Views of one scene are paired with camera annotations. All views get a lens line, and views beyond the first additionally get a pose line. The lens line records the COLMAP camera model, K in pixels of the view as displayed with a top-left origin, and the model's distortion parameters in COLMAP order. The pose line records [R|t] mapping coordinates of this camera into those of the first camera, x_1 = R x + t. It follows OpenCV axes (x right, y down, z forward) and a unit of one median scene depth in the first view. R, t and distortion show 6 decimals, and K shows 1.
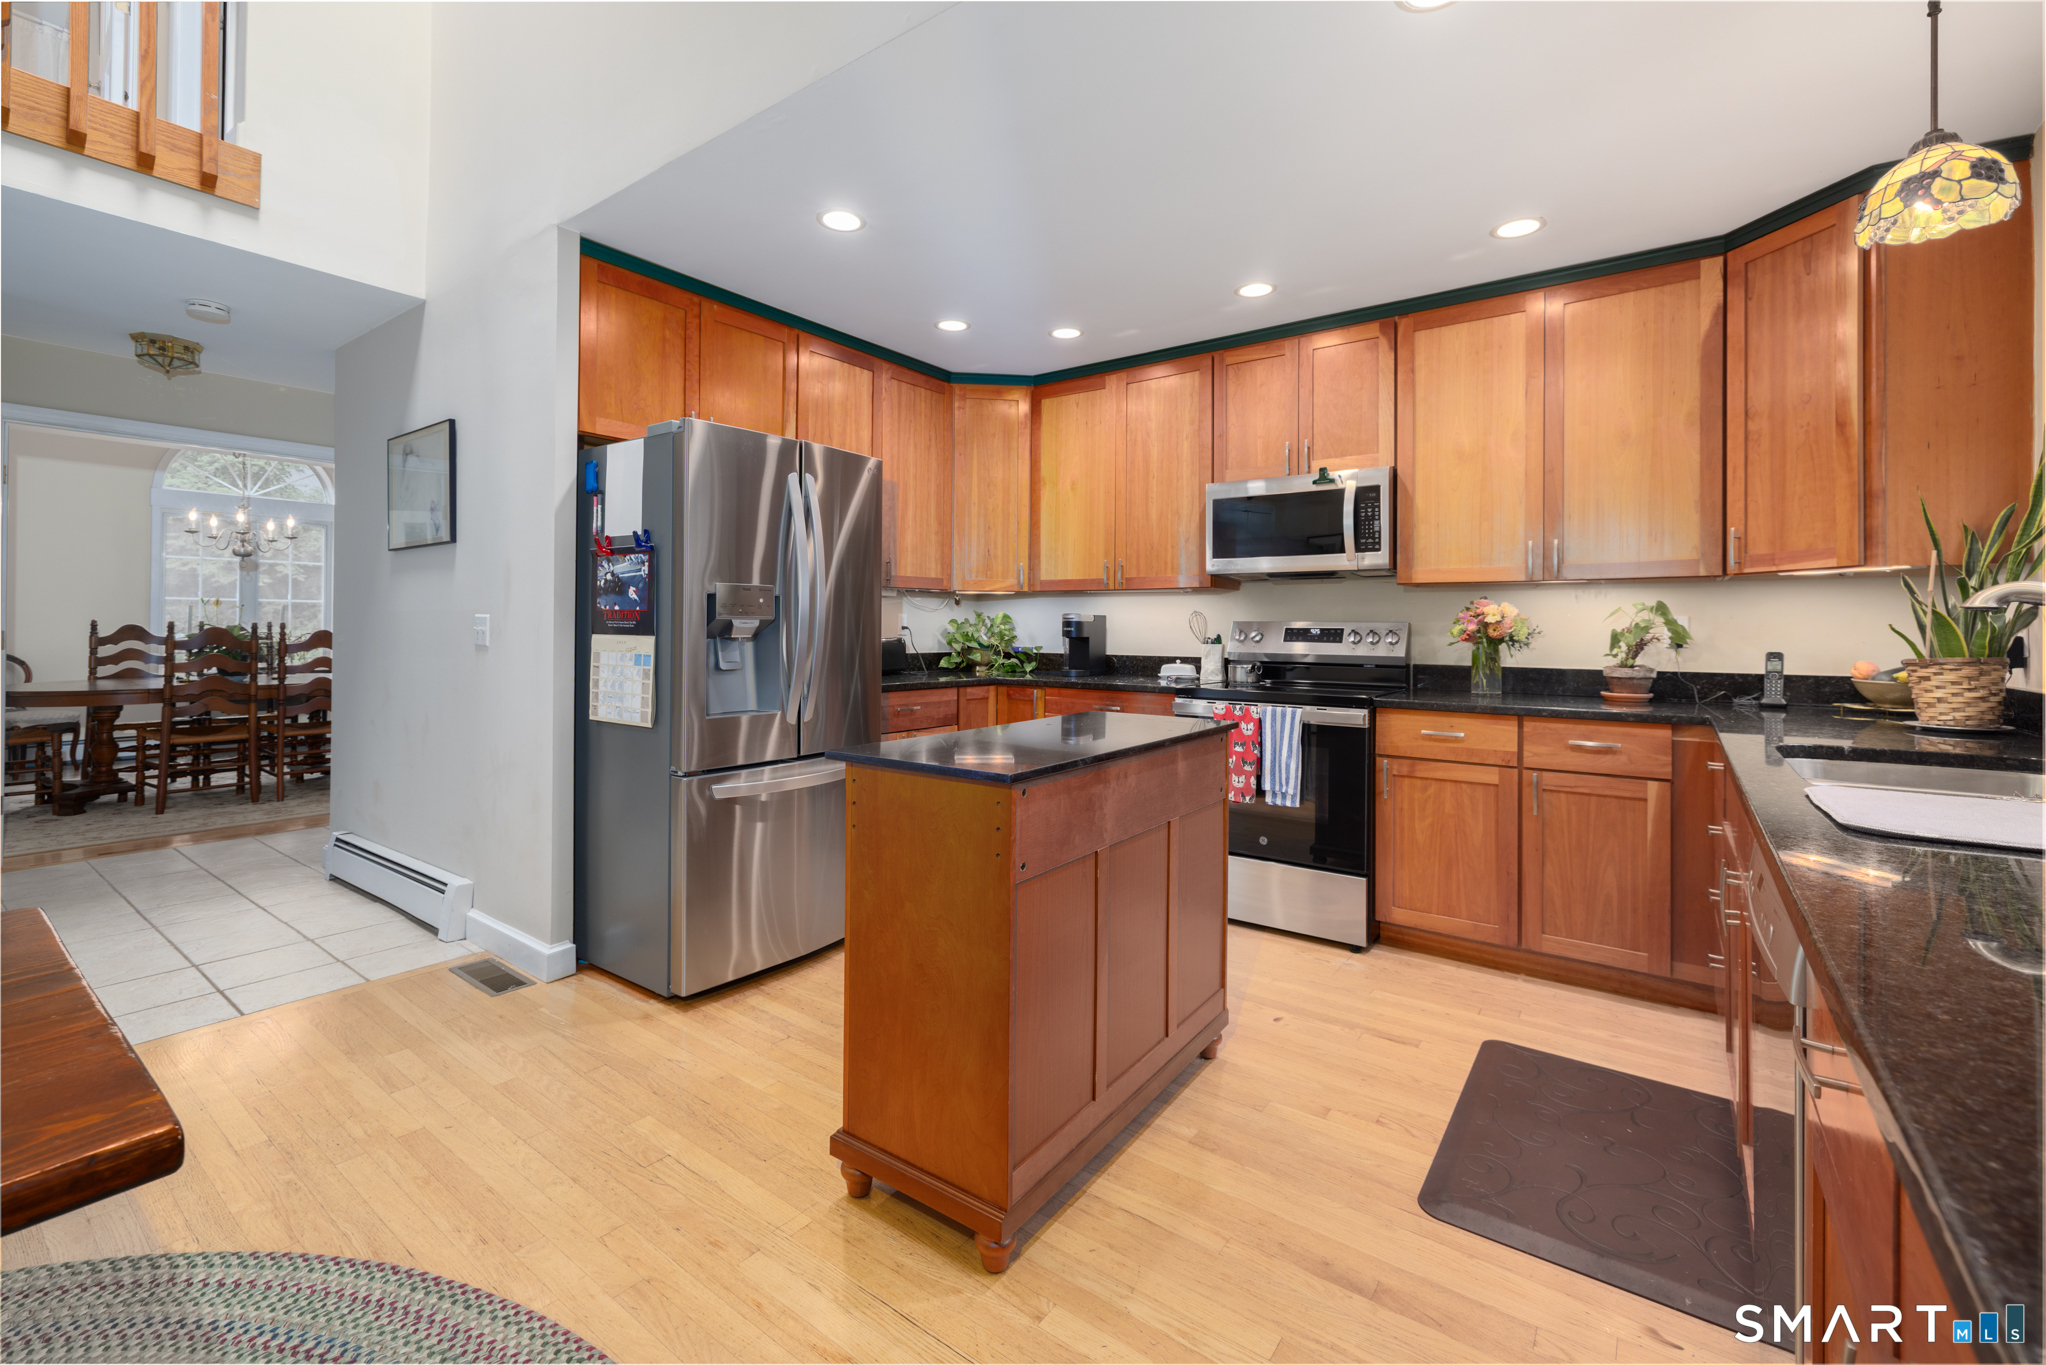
lens RADIAL K [[871.7, 0, 1004.0], [0, 871.7, 629.6], [0, 0, 1]] dist [0.001487, 0.000077]
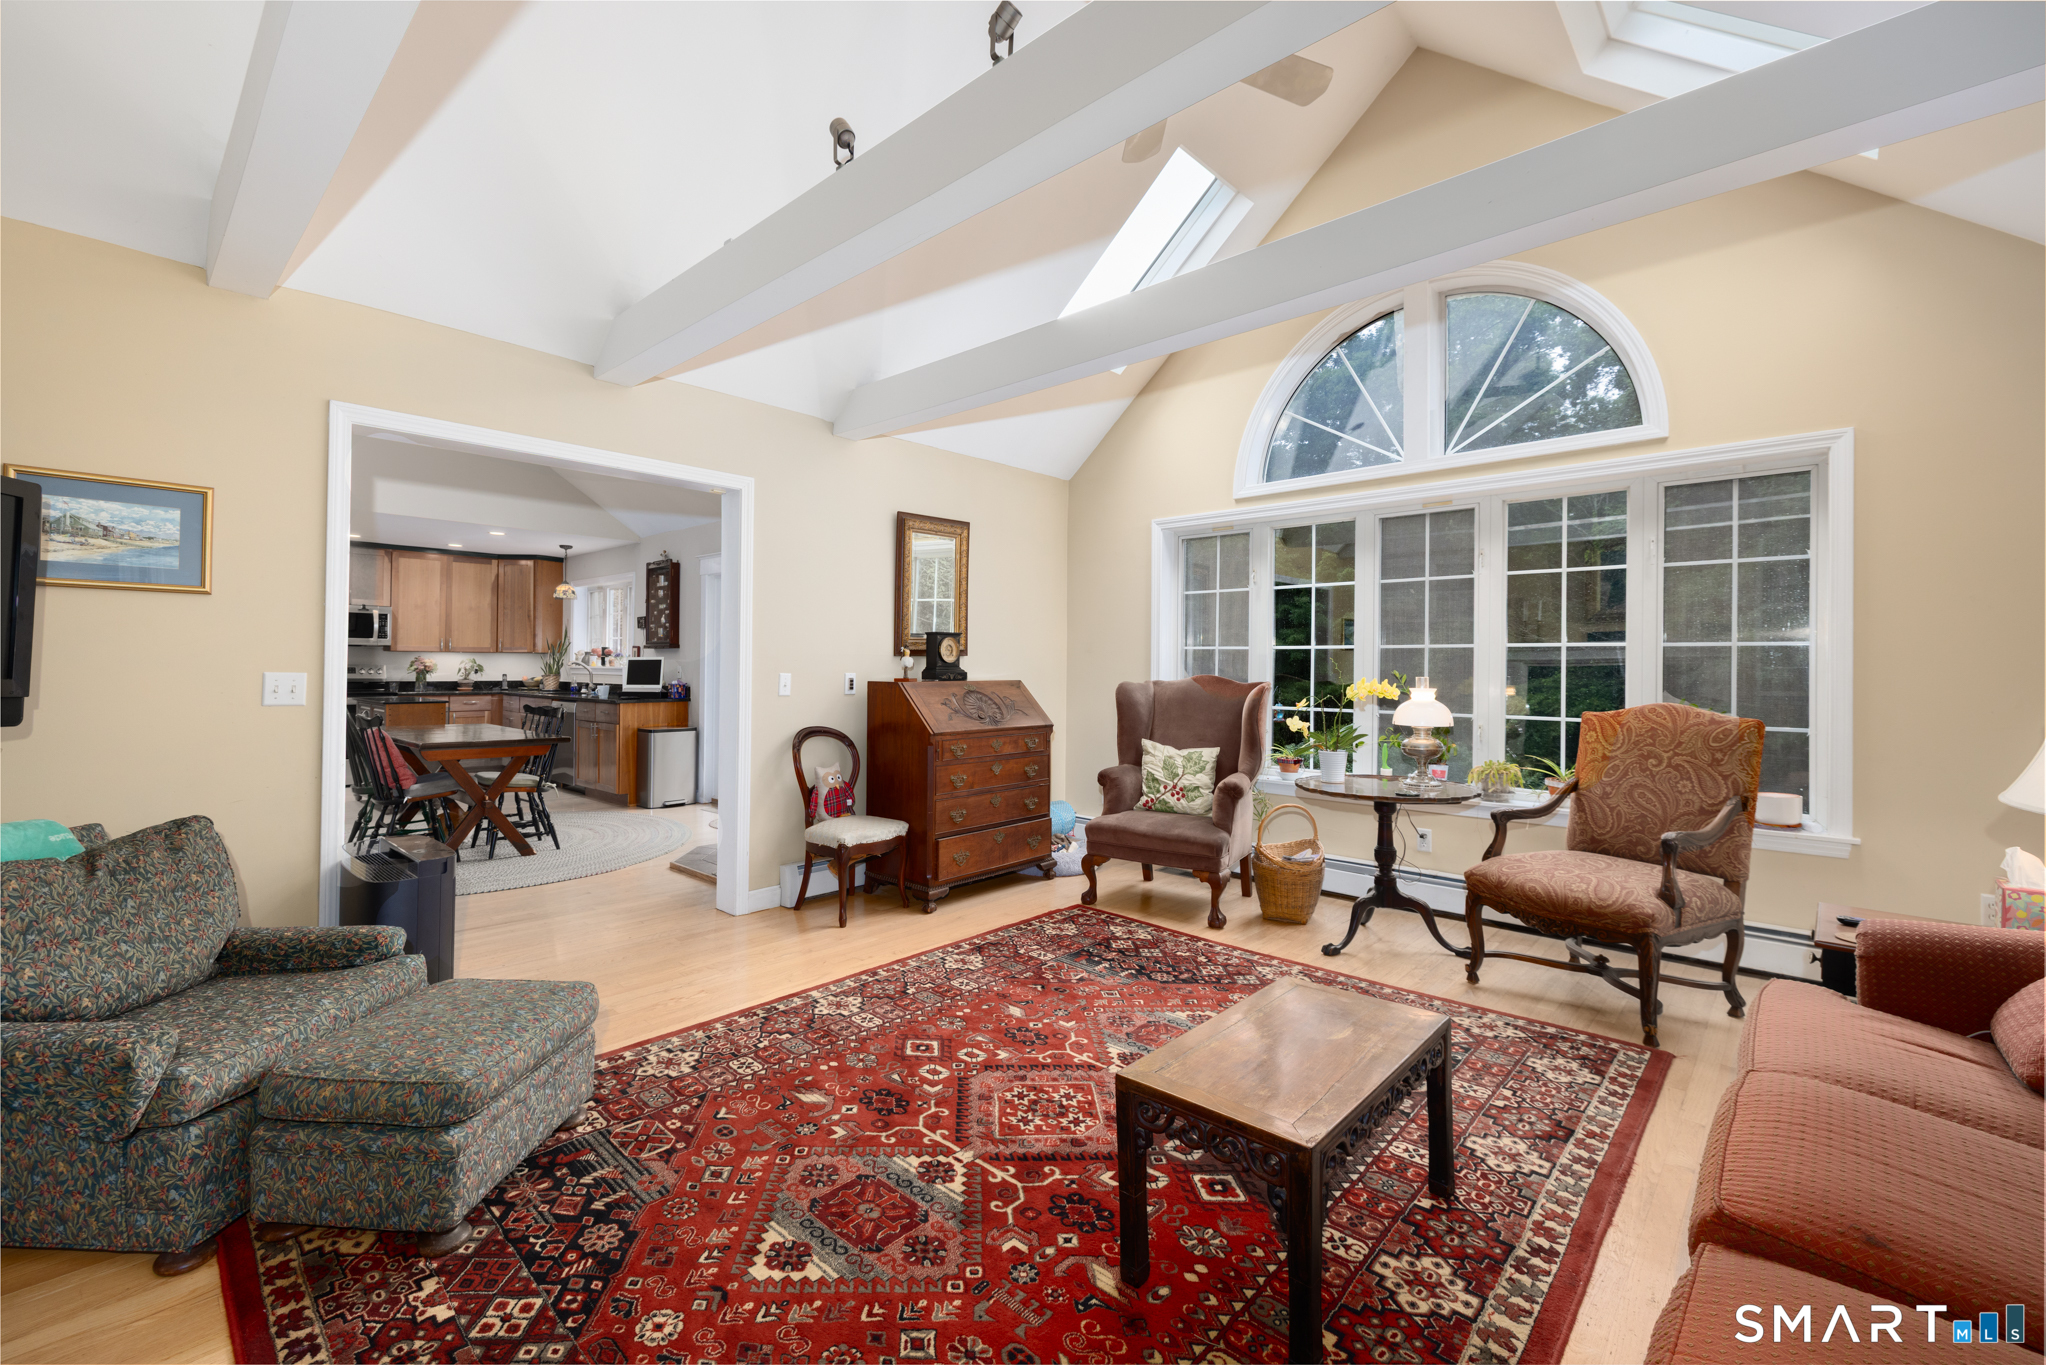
lens RADIAL K [[868.9, 0, 1009.0], [0, 868.9, 644.6], [0, 0, 1]] dist [0.003165, 0.000177]
pose [[0.108912, 0.016848, 0.993909, -2.021376], [-0.007207, 0.999843, -0.016158, -0.042429], [-0.994025, -0.005403, 0.109016, -1.185466]]
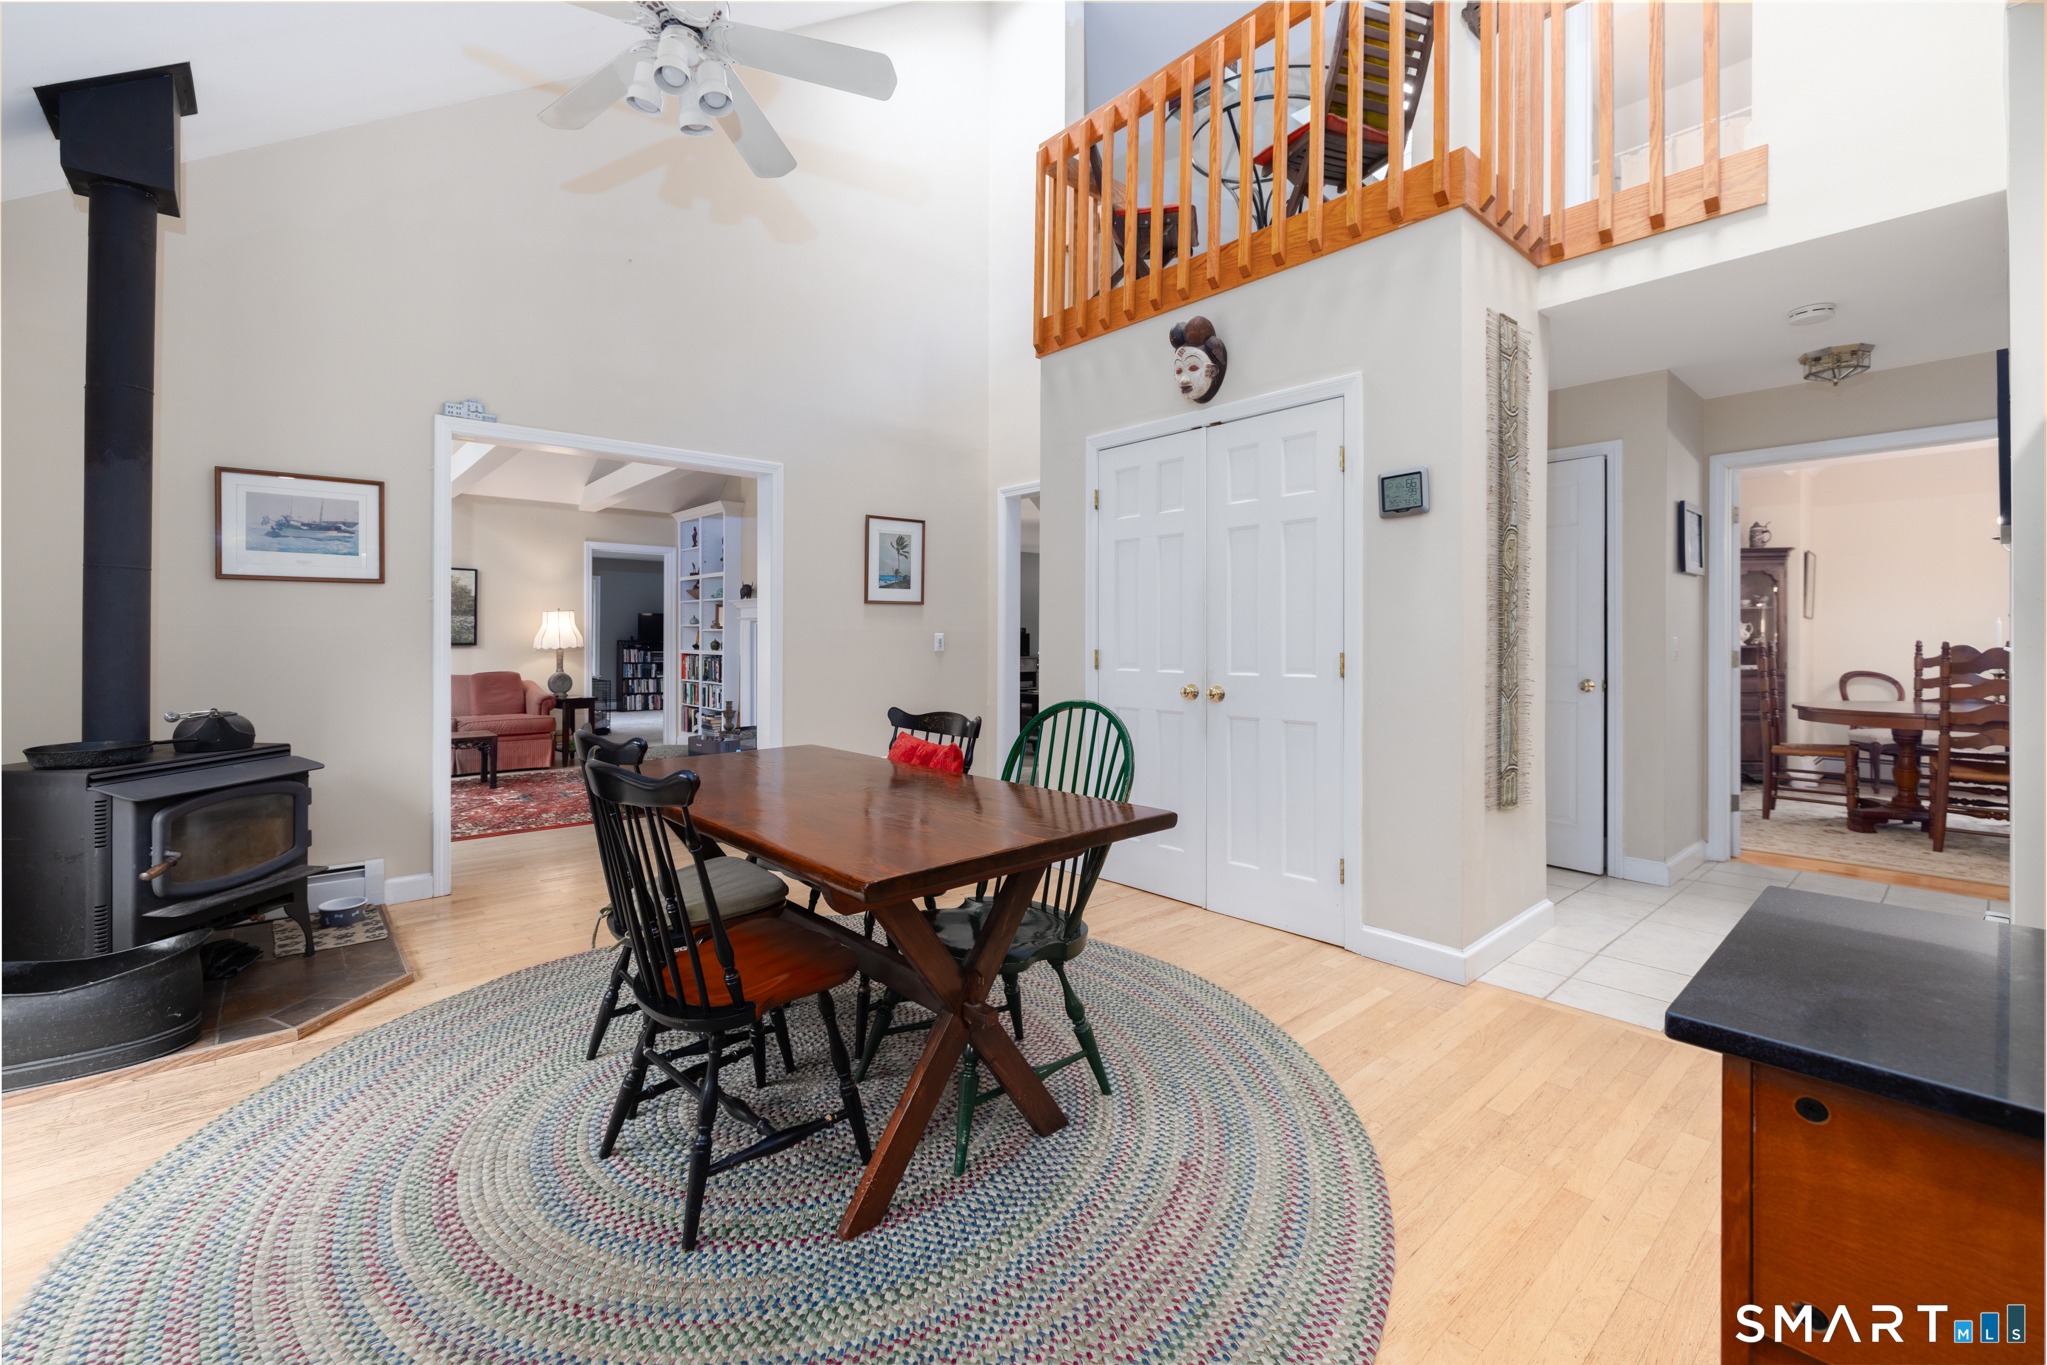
lens RADIAL K [[869.4, 0, 1009.5], [0, 869.4, 644.6], [0, 0, 1]] dist [0.003165, 0.000177]
pose [[-0.206949, -0.002781, -0.978348, 0.207769], [-0.003741, 0.999991, -0.002052, -0.001156], [0.978344, 0.003235, -0.206958, 0.355036]]
